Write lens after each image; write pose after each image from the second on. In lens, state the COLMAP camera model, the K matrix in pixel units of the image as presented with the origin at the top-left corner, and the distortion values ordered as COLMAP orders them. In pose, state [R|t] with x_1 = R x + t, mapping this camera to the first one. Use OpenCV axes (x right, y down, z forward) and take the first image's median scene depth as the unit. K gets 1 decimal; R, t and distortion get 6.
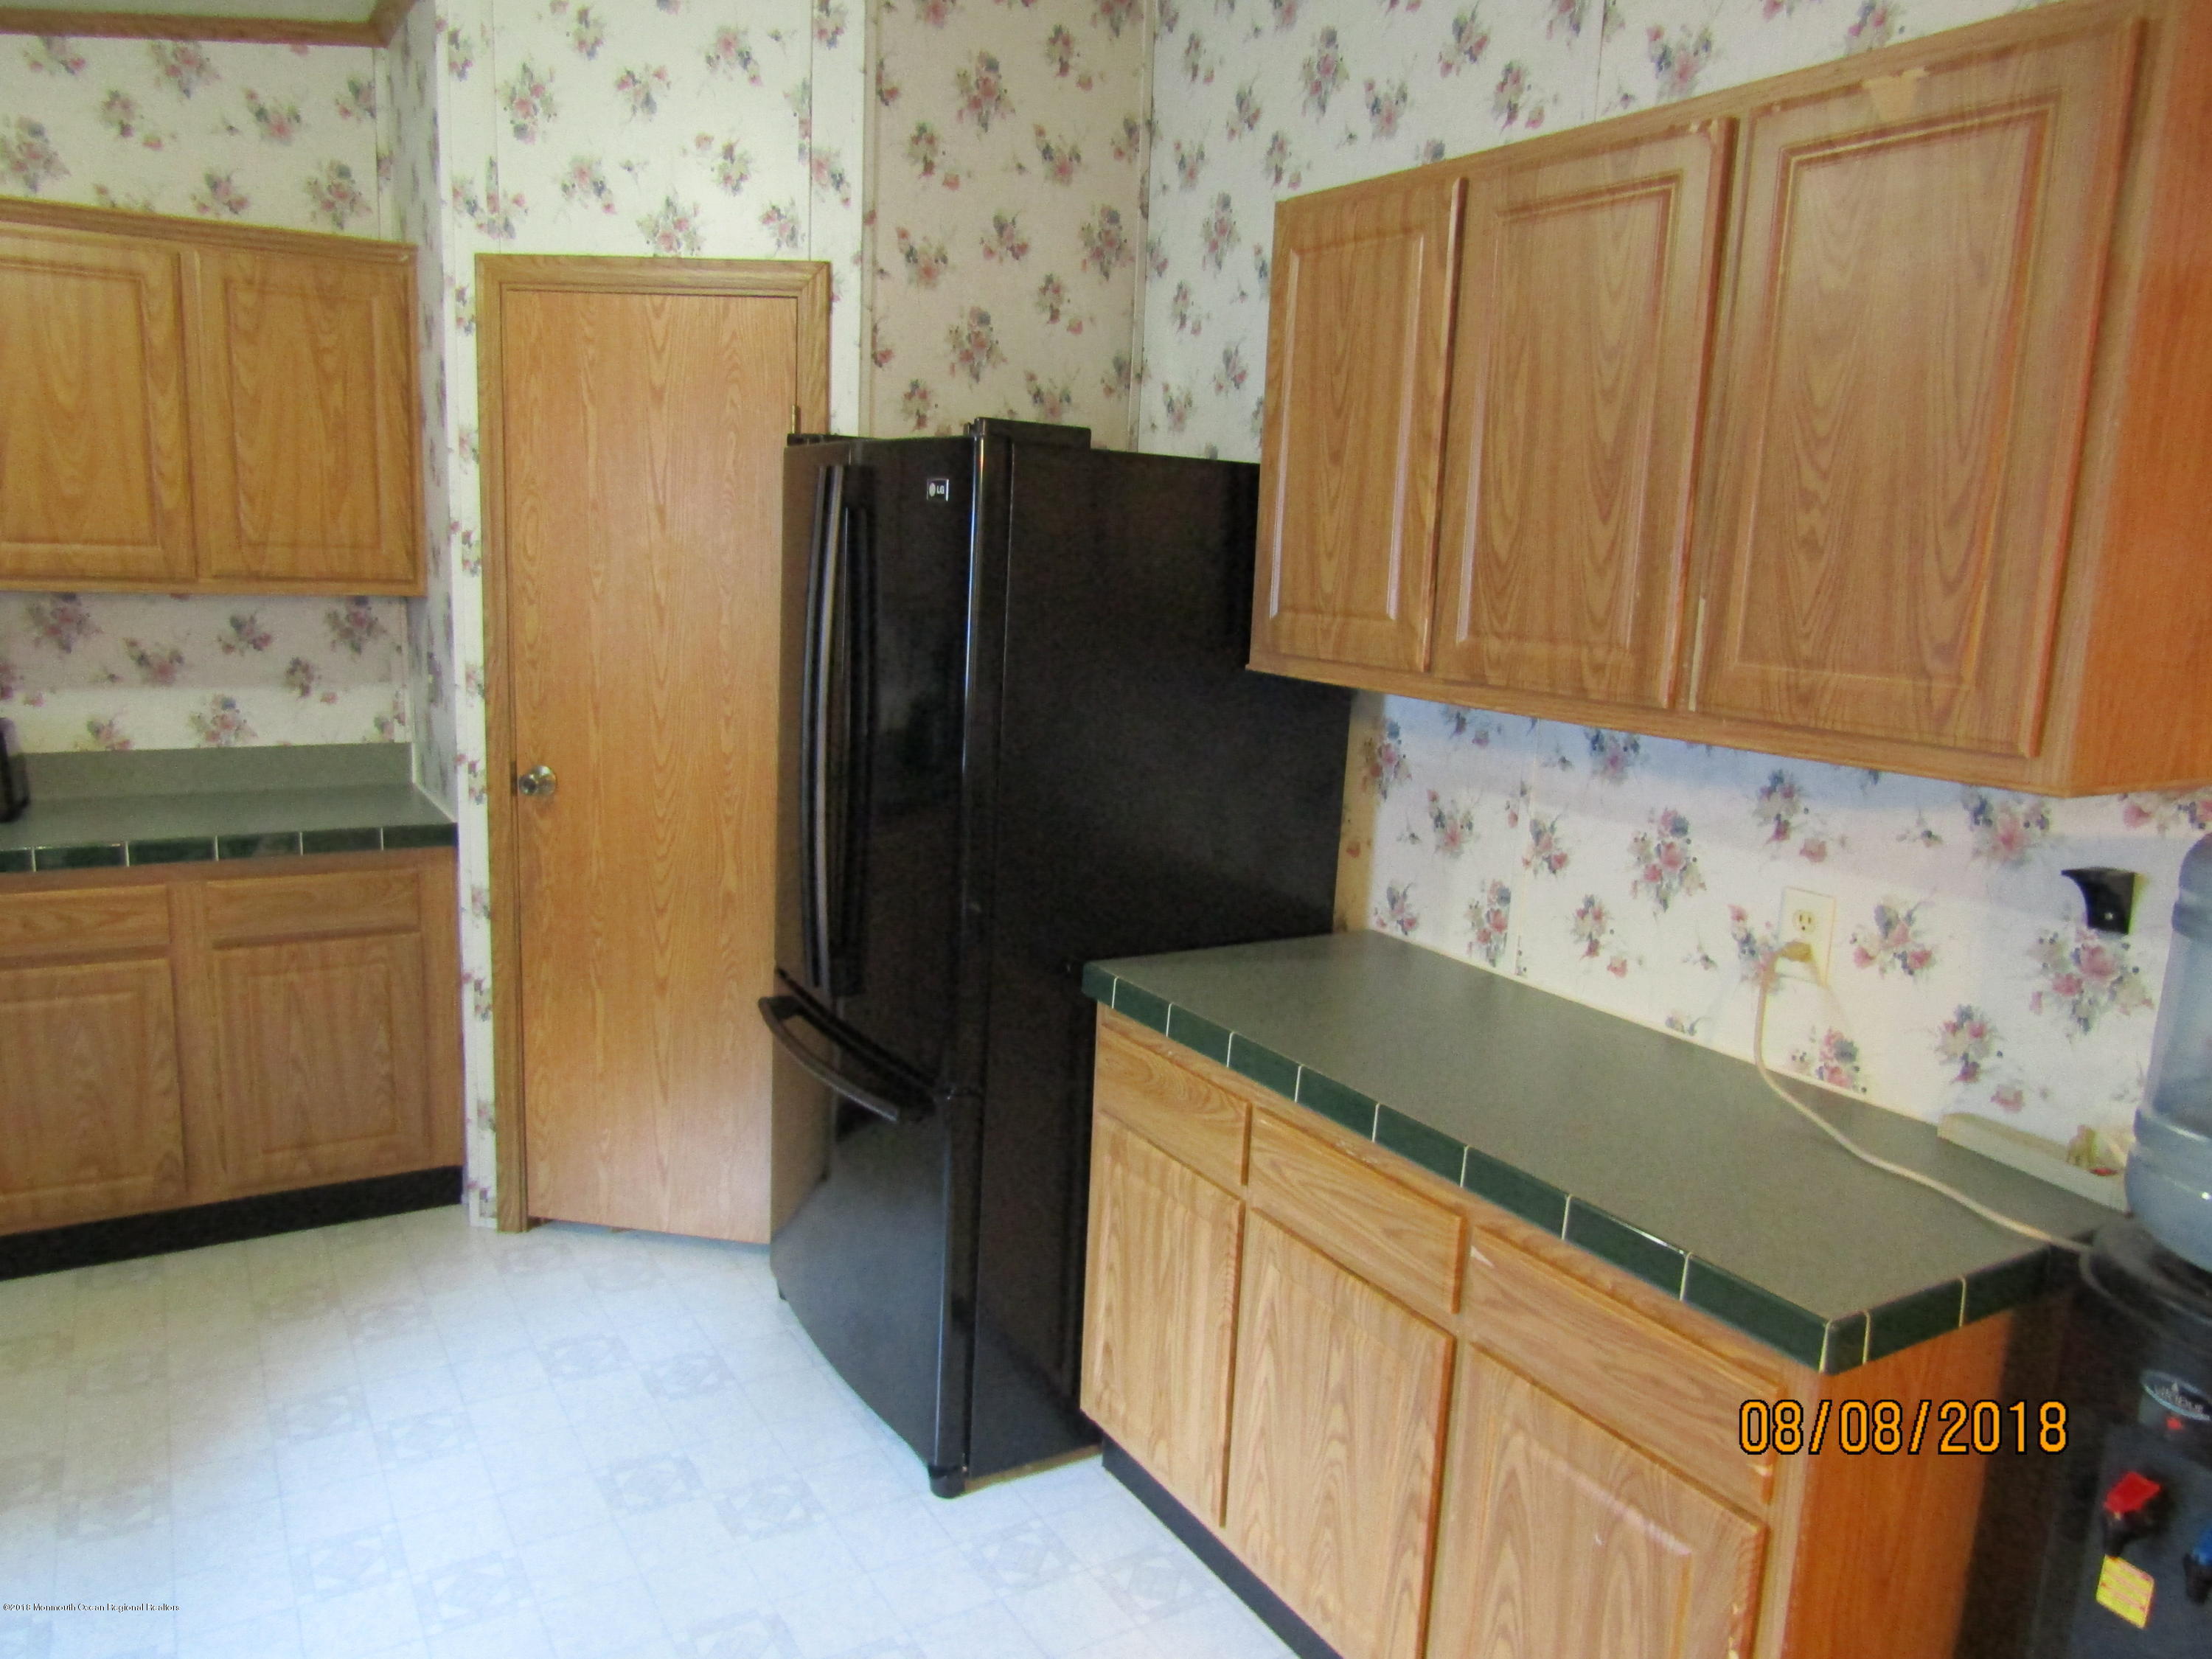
lens RADIAL K [[1582.1, 0, 1106.0], [0, 1582.1, 829.5], [0, 0, 1]] dist [-0.003859, -0.001942]
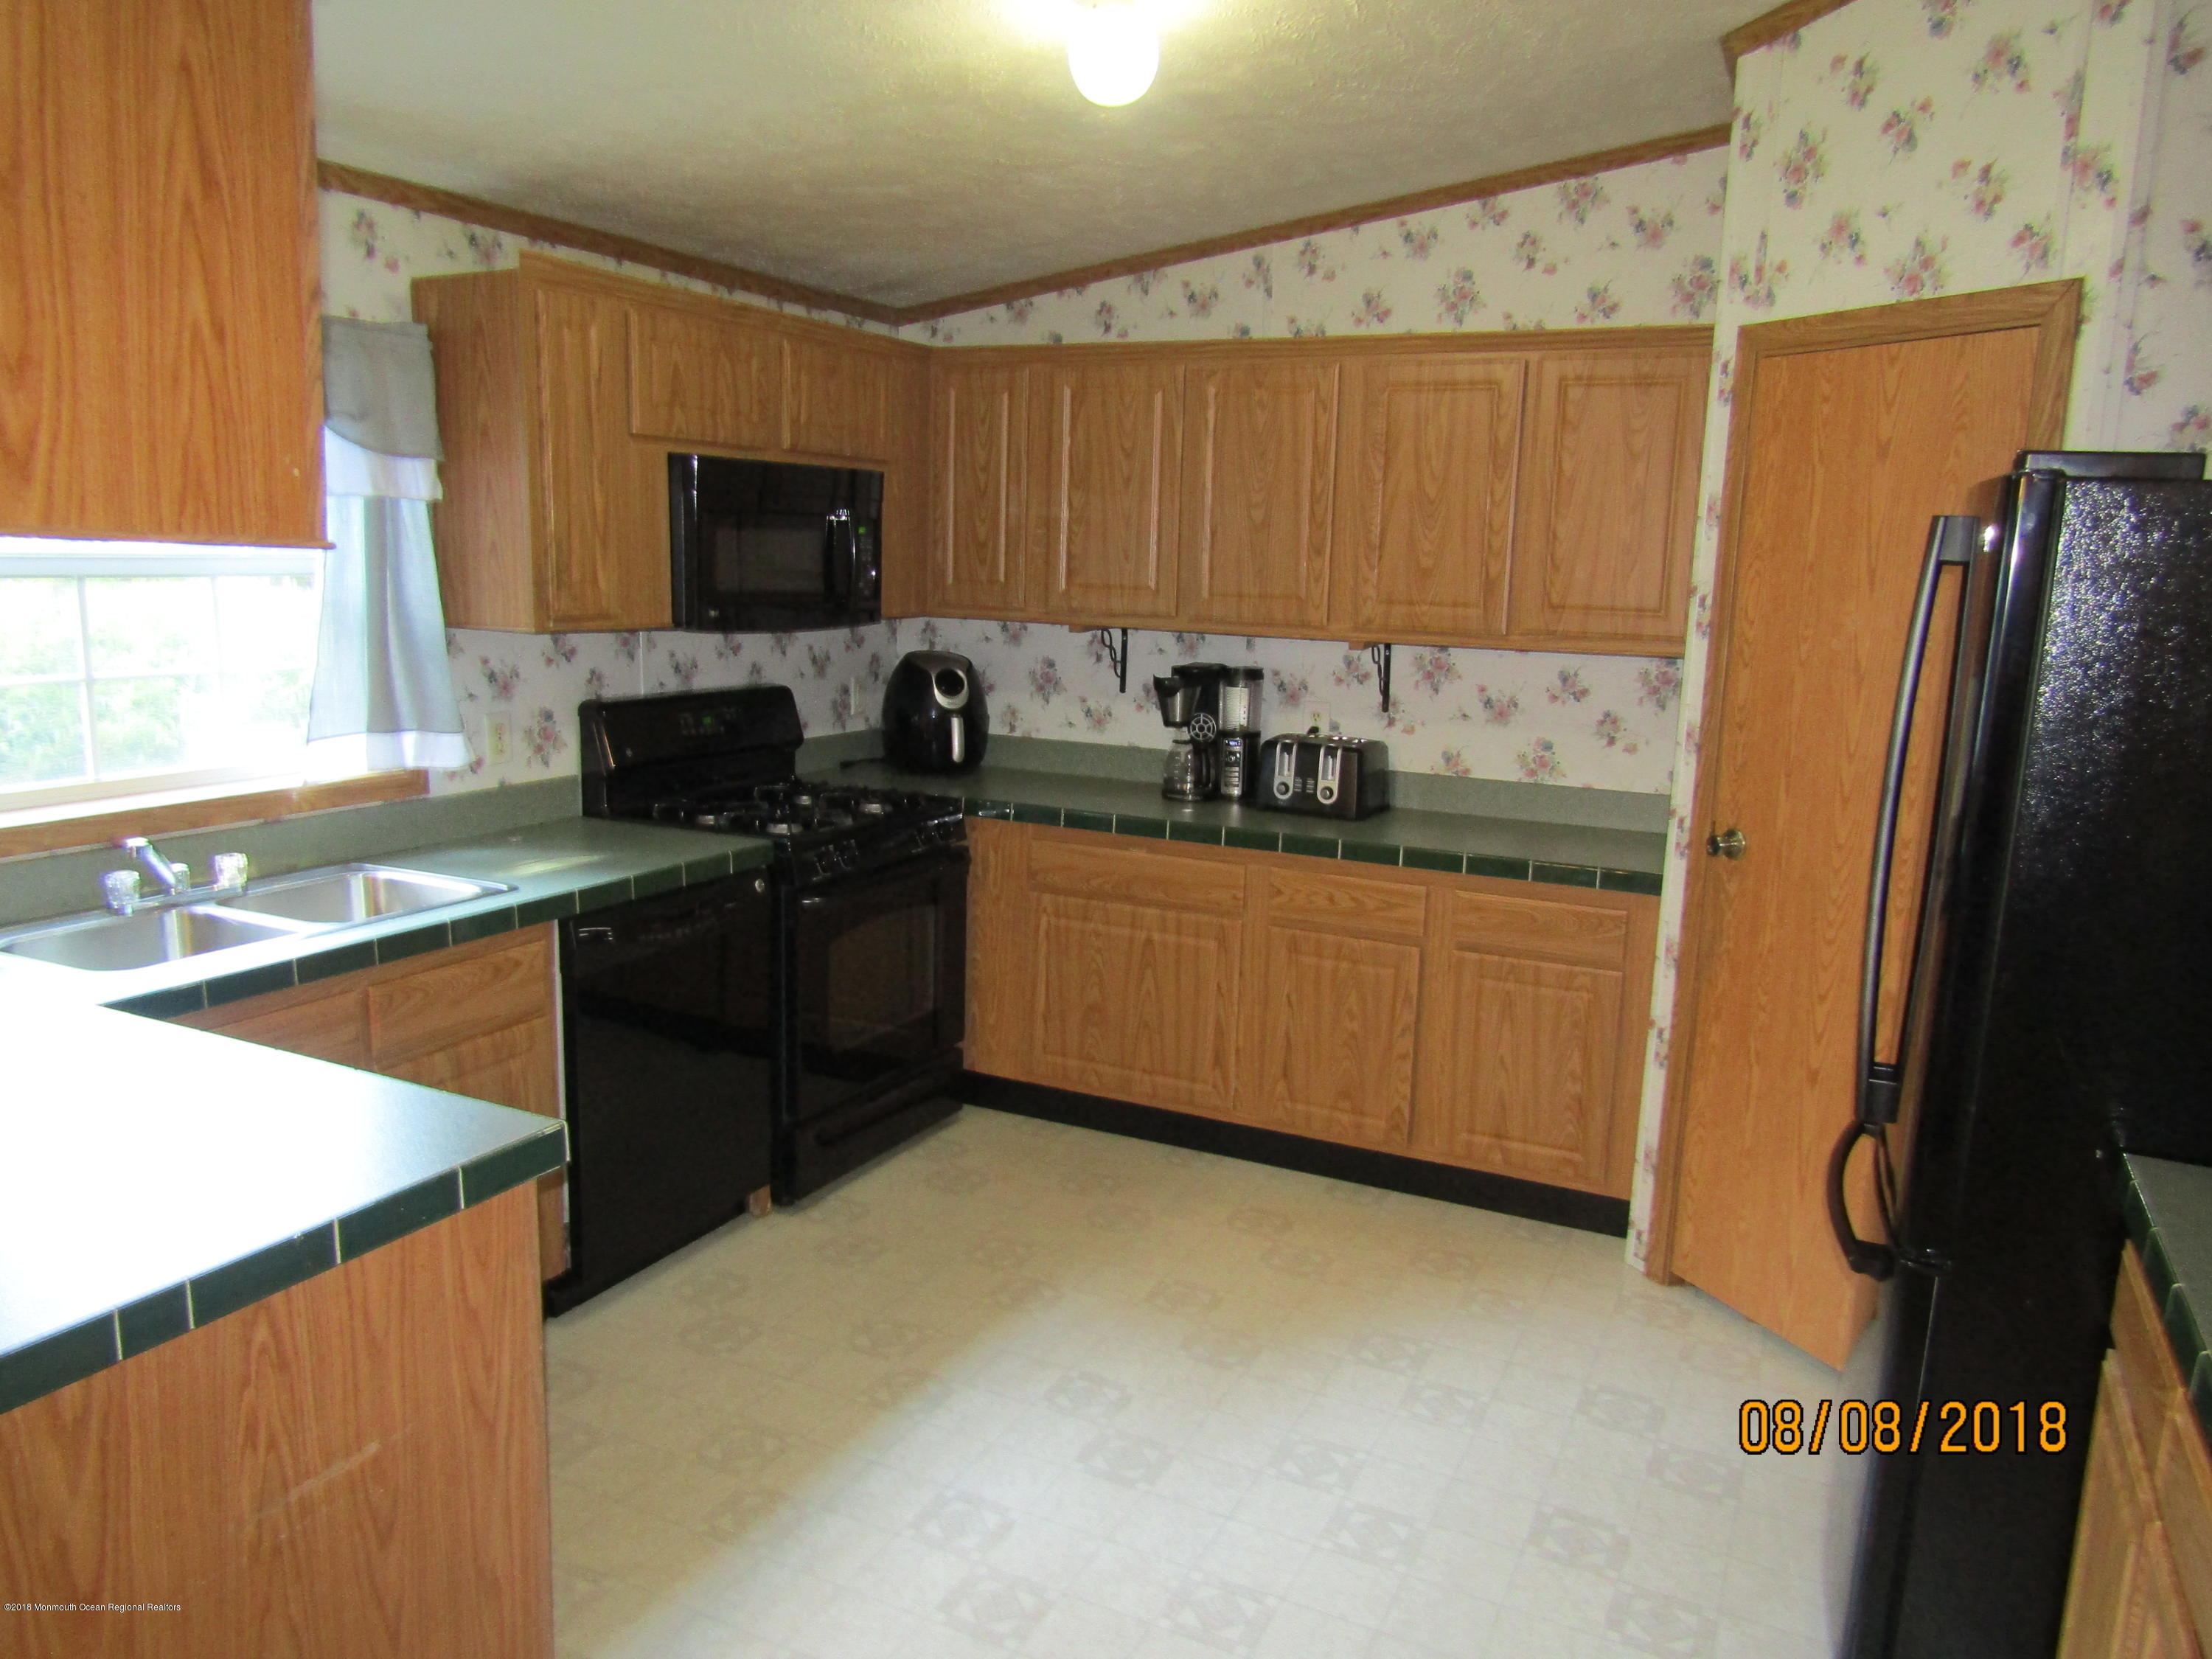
lens RADIAL K [[1582.1, 0, 1106.0], [0, 1582.1, 829.5], [0, 0, 1]] dist [-0.003859, -0.001942]
pose [[0.535777, 0.120810, -0.835672, 0.275260], [-0.158766, 0.986472, 0.040821, -0.018574], [0.829299, 0.110806, 0.547709, 0.132005]]
